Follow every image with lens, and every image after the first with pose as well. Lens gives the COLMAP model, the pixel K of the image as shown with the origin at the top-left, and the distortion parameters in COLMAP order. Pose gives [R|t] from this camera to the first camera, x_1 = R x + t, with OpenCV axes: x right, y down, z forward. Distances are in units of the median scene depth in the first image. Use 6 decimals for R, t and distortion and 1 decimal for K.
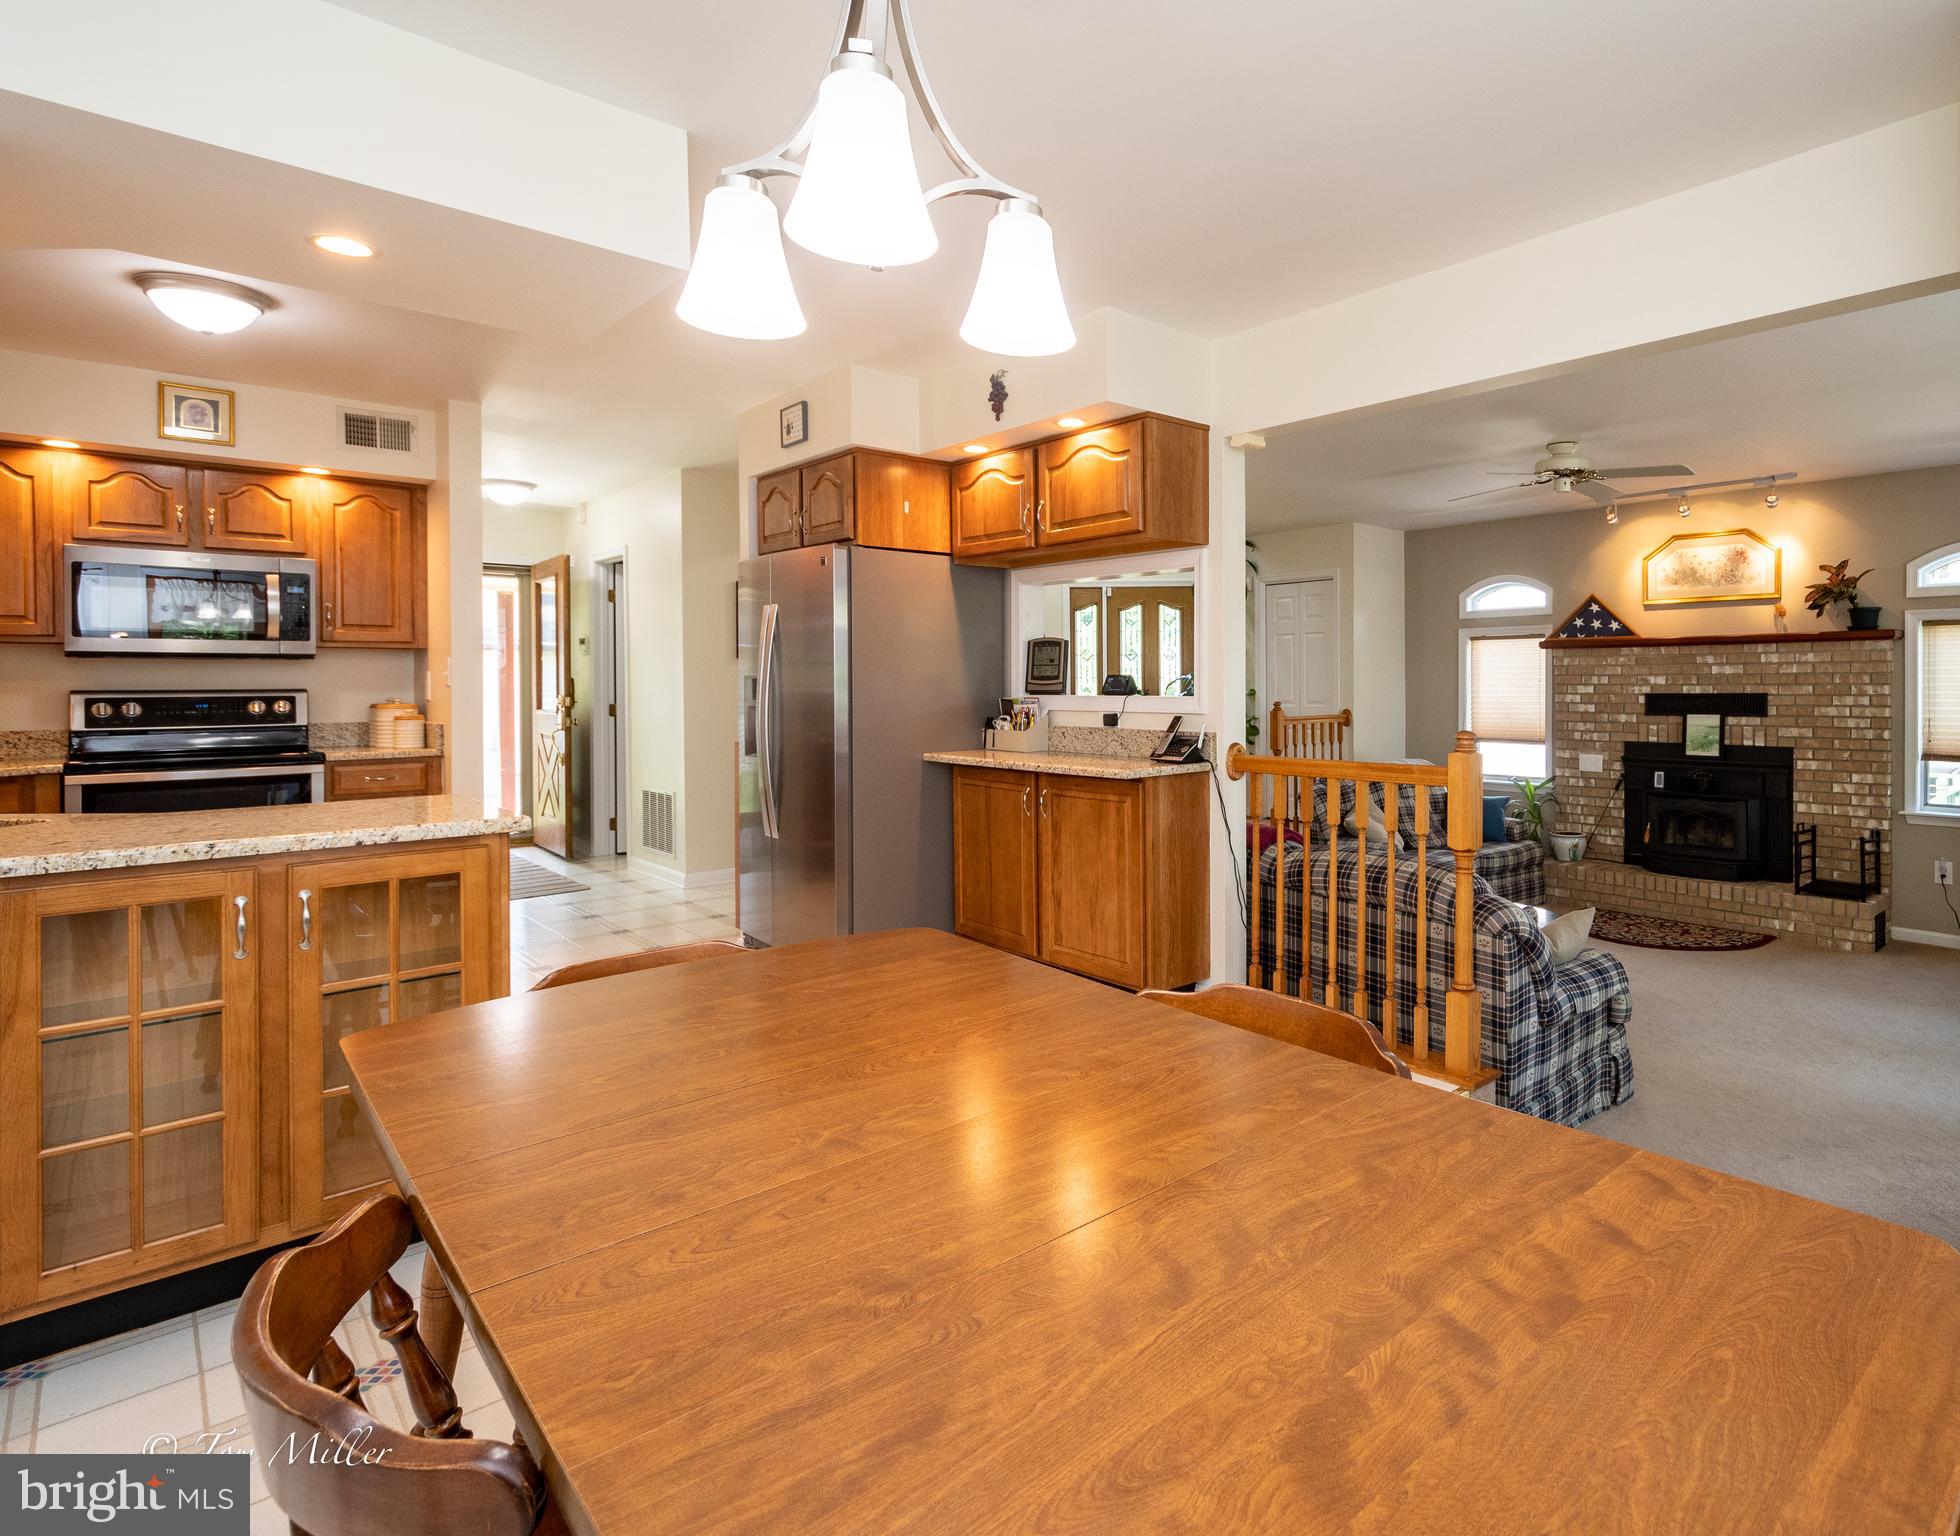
lens RADIAL K [[1054.3, 0, 1186.9], [0, 1054.3, 693.4], [0, 0, 1]] dist [0.005064, -0.000534]
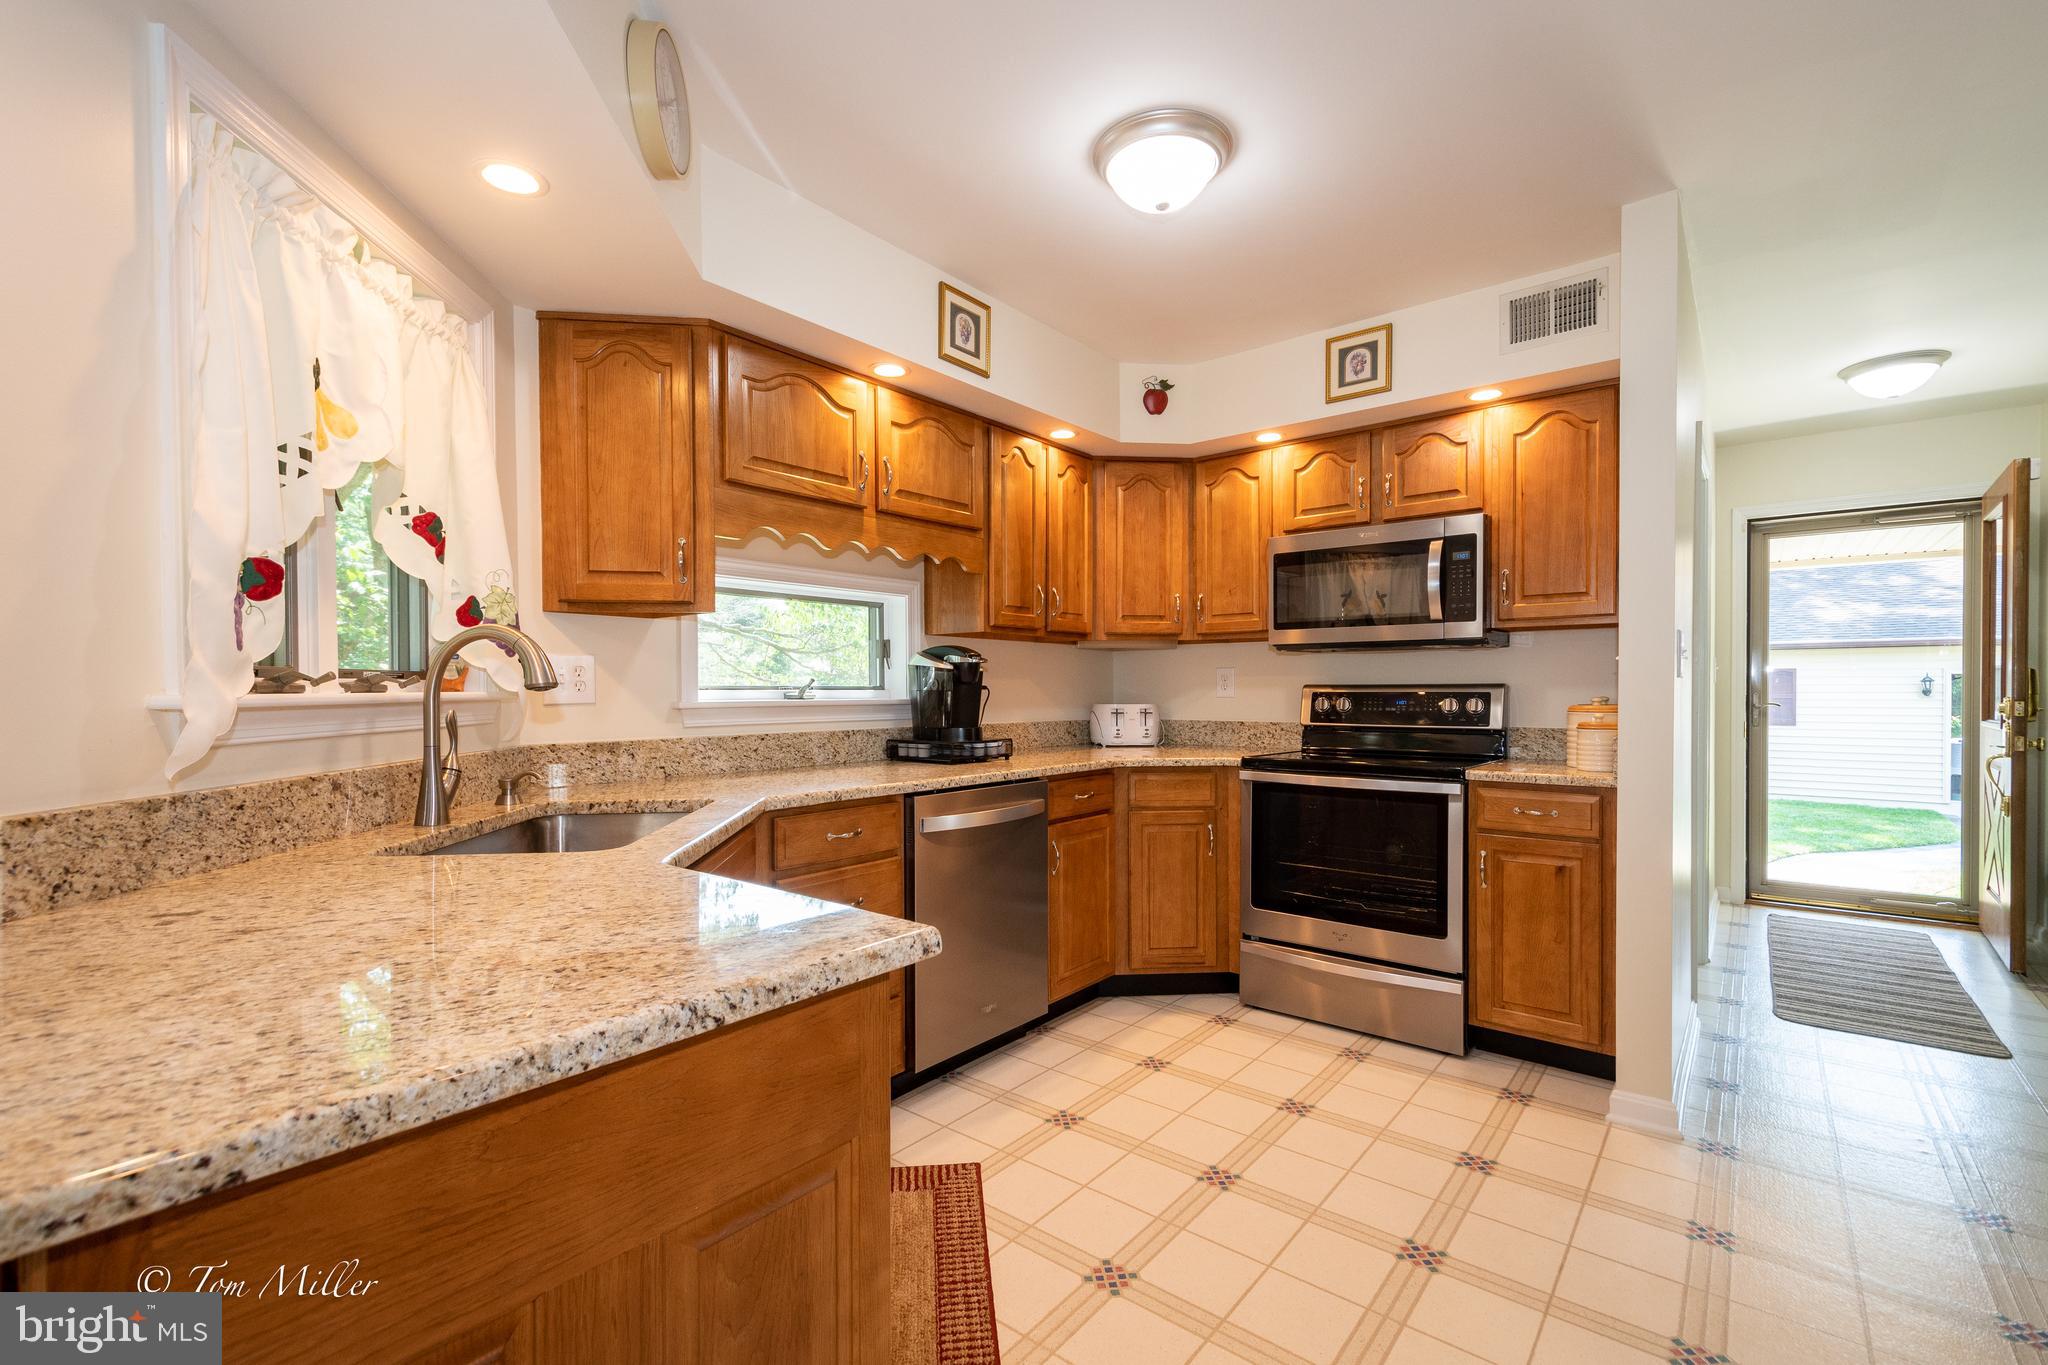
lens RADIAL K [[884.4, 0, 1020.7], [0, 884.4, 692.6], [0, 0, 1]] dist [0.014382, -0.004468]
pose [[0.091308, 0.007850, -0.995792, -0.215649], [-0.010364, 0.999922, 0.006932, 0.001803], [0.995769, 0.009687, 0.091382, 0.605663]]
